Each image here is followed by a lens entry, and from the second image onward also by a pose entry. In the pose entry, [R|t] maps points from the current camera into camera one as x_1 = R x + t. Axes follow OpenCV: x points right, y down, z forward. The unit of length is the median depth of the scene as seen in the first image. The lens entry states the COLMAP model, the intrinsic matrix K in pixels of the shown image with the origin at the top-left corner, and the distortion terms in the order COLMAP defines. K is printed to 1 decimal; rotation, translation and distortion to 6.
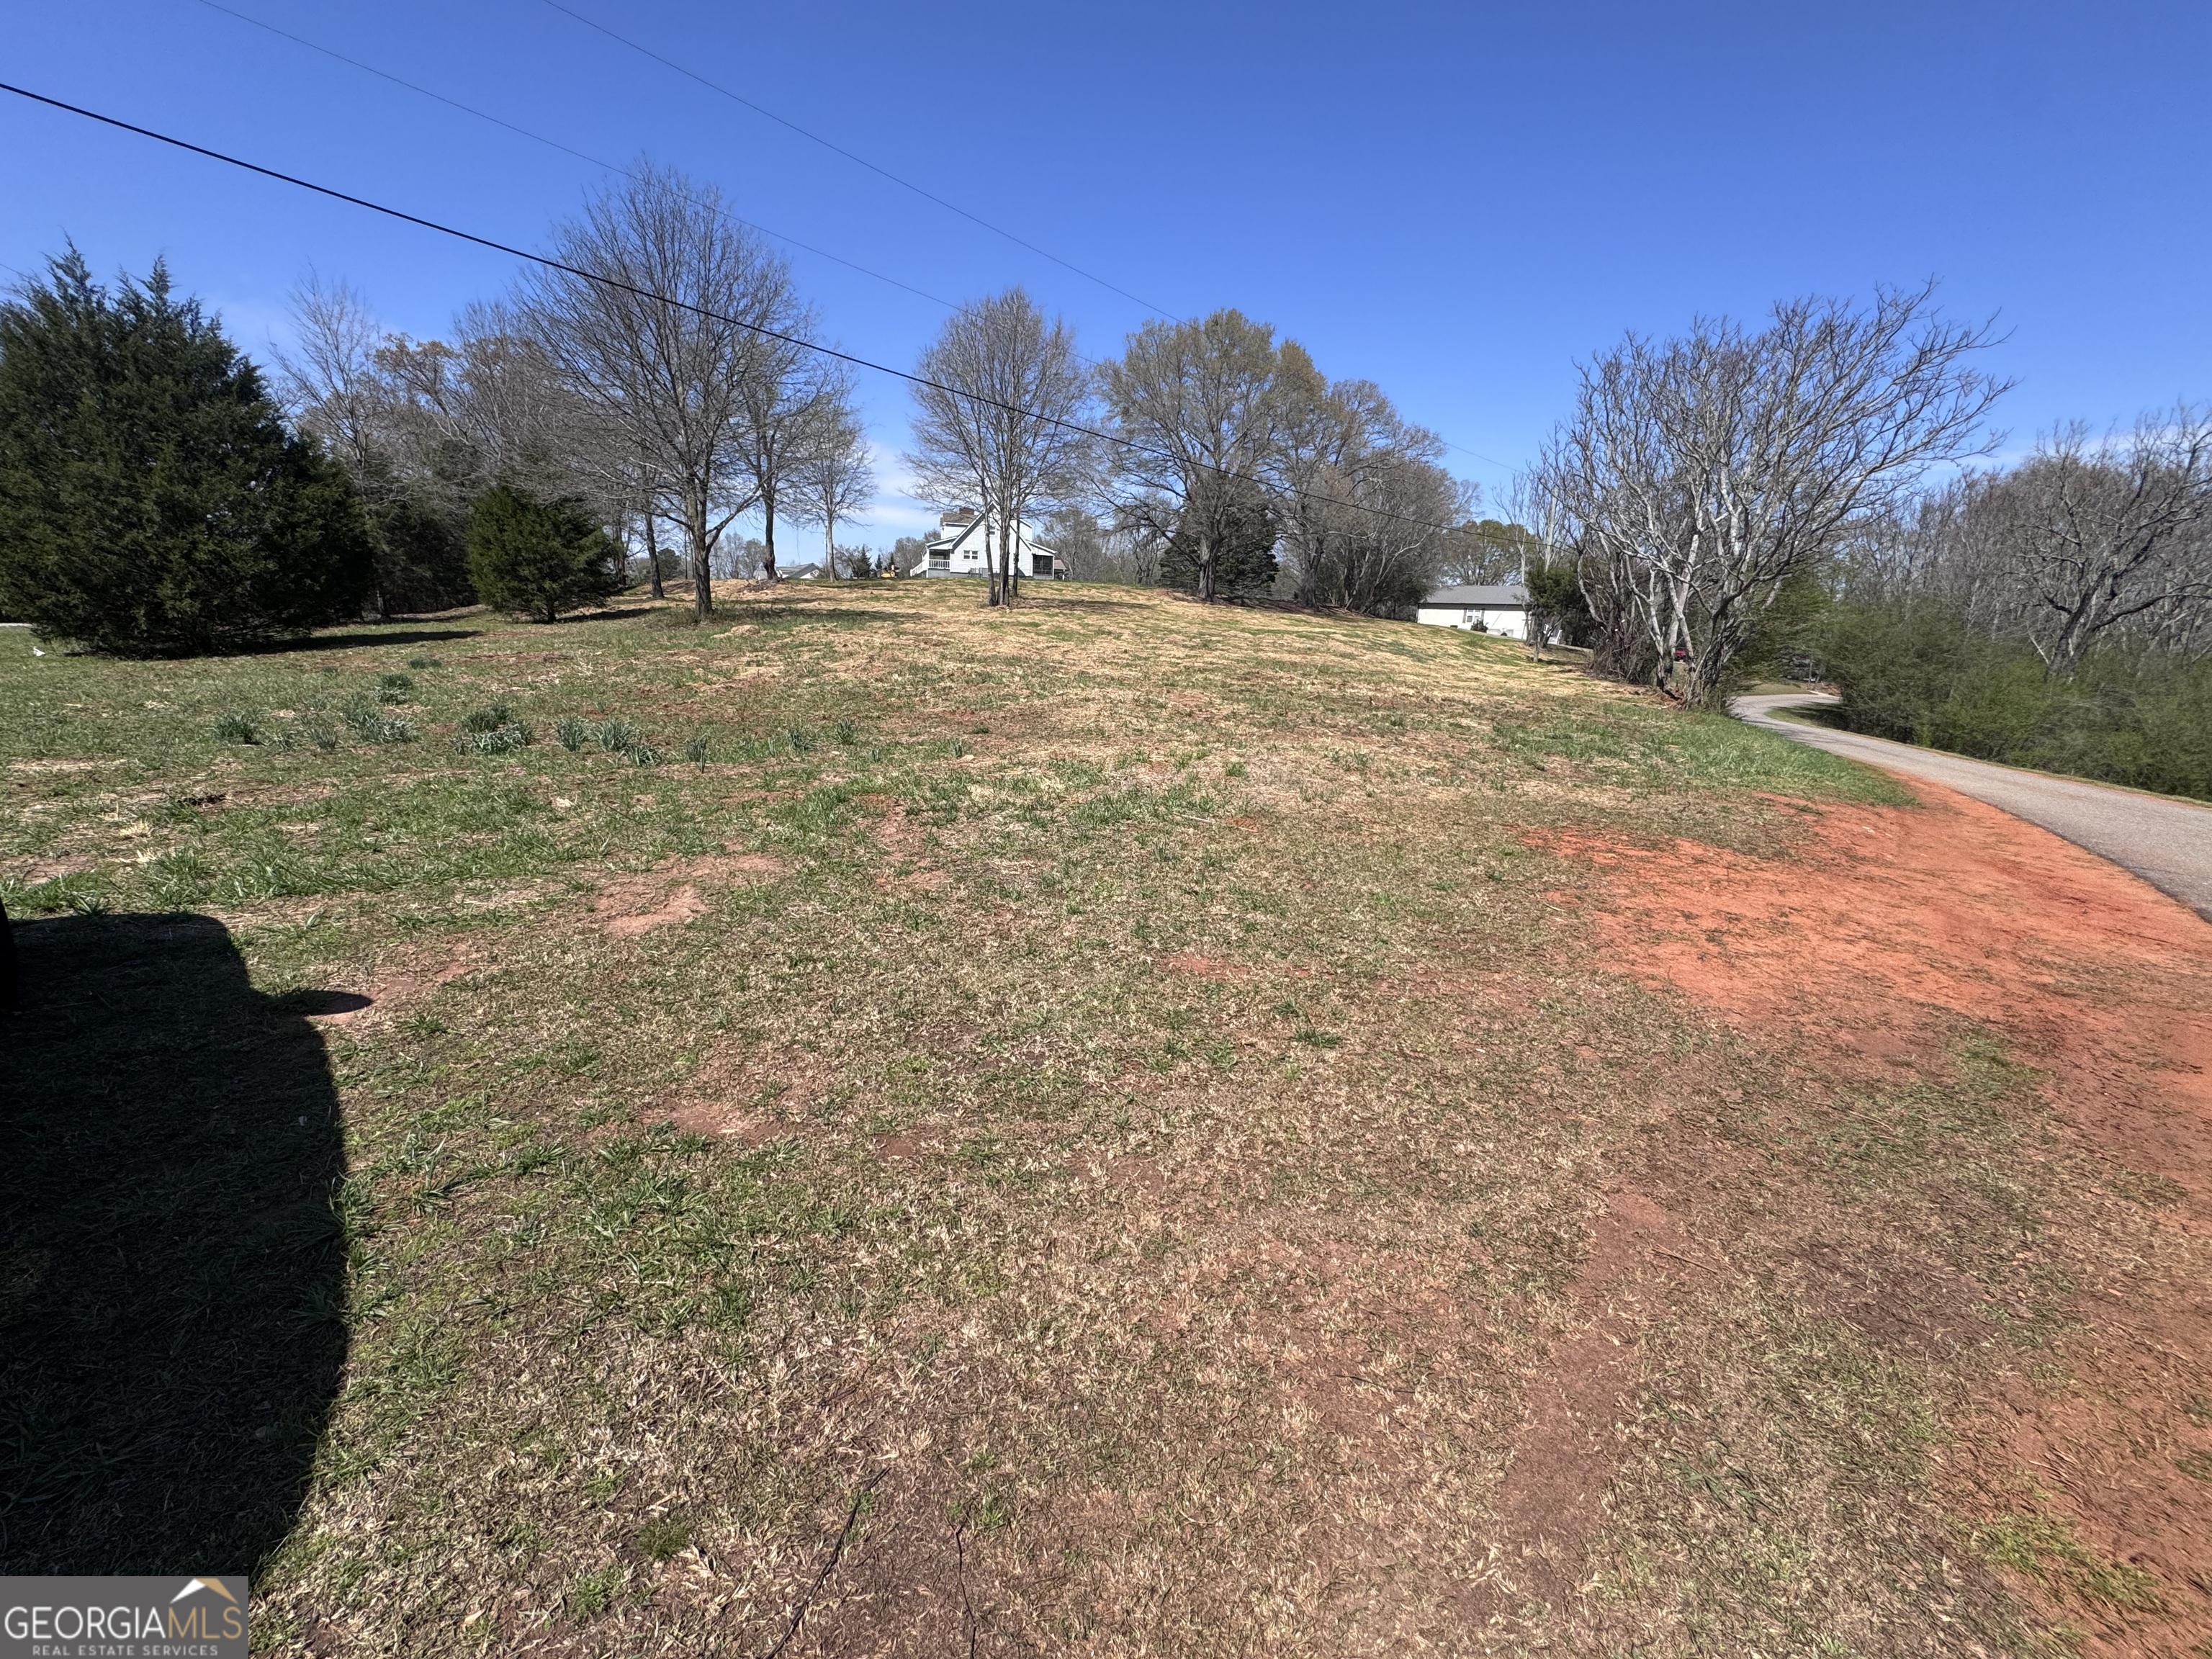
lens RADIAL K [[885.5, 0, 1102.8], [0, 885.5, 828.0], [0, 0, 1]] dist [-0.002572, 0.000116]
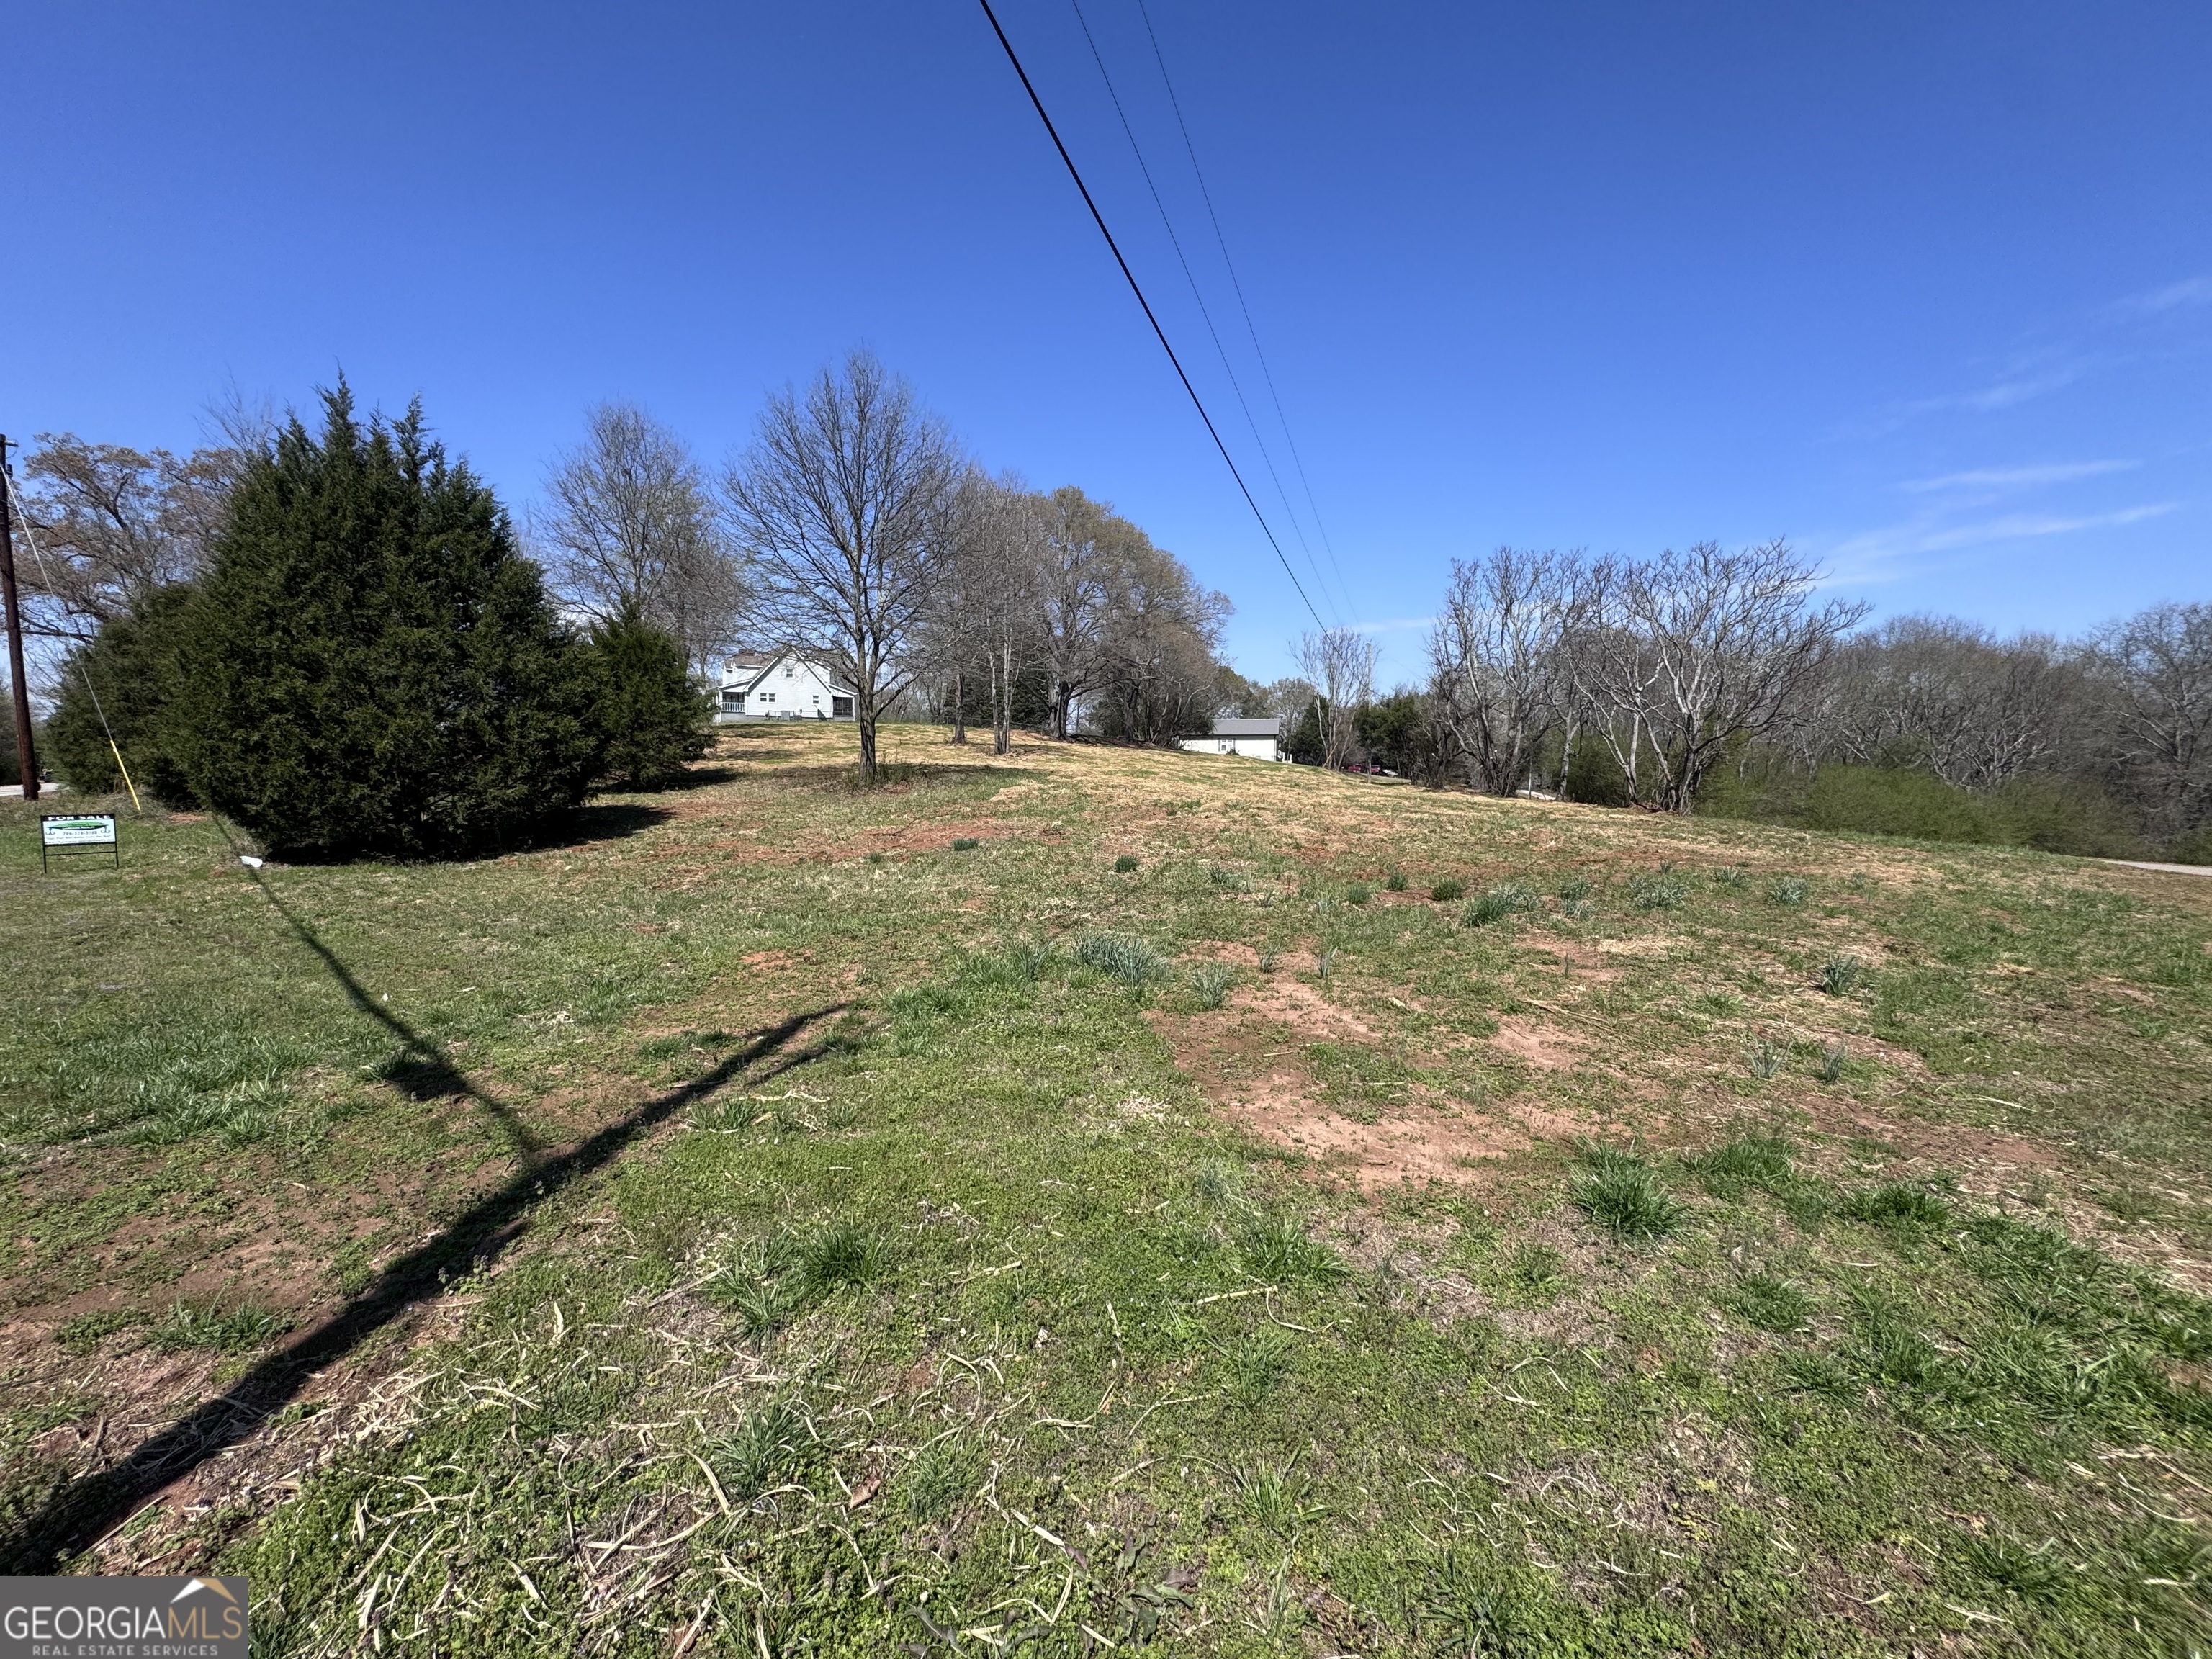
lens RADIAL K [[885.5, 0, 1112.6], [0, 885.5, 832.7], [0, 0, 1]] dist [-0.002572, 0.000116]
pose [[0.936571, -0.061020, 0.345126, -0.191705], [0.108820, 0.986687, -0.120856, -0.008268], [-0.333157, 0.150747, 0.930743, 0.001147]]
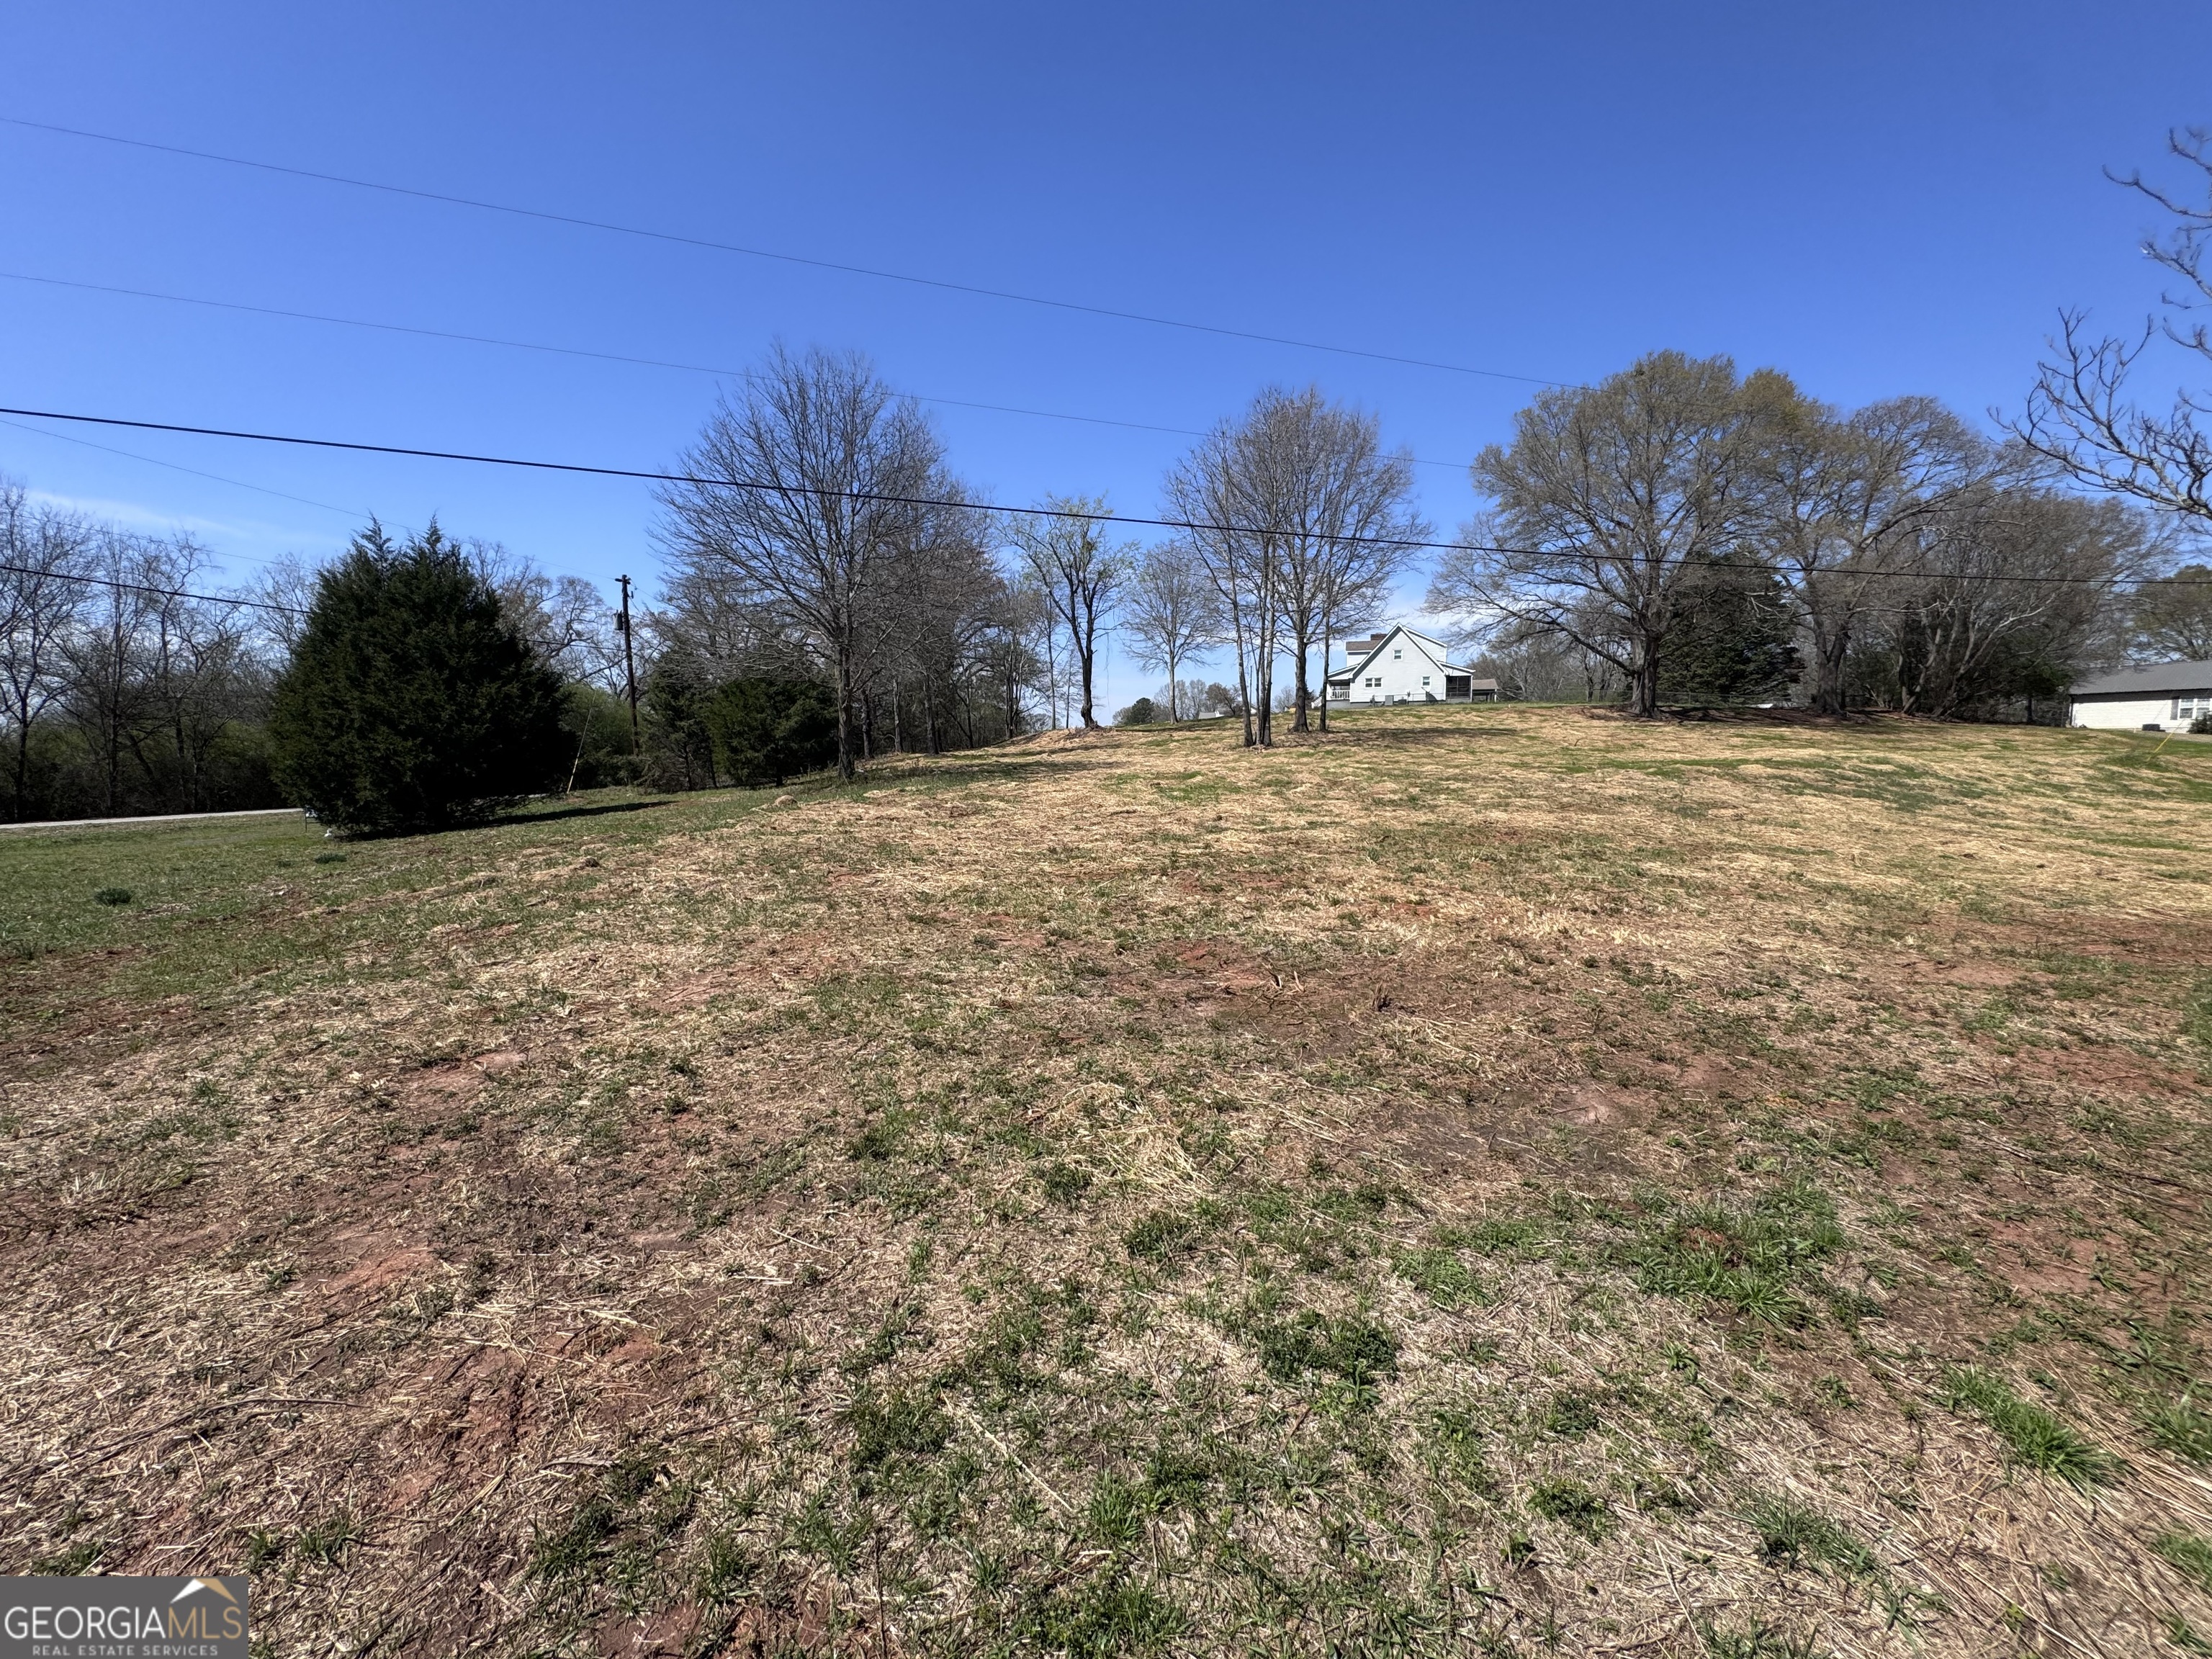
lens RADIAL K [[885.5, 0, 1088.1], [0, 885.5, 827.3], [0, 0, 1]] dist [-0.002572, 0.000116]
pose [[0.859550, -0.001303, -0.511050, 0.091227], [-0.072001, 0.989714, -0.123624, -0.032993], [0.505954, 0.143057, 0.850615, 0.120914]]
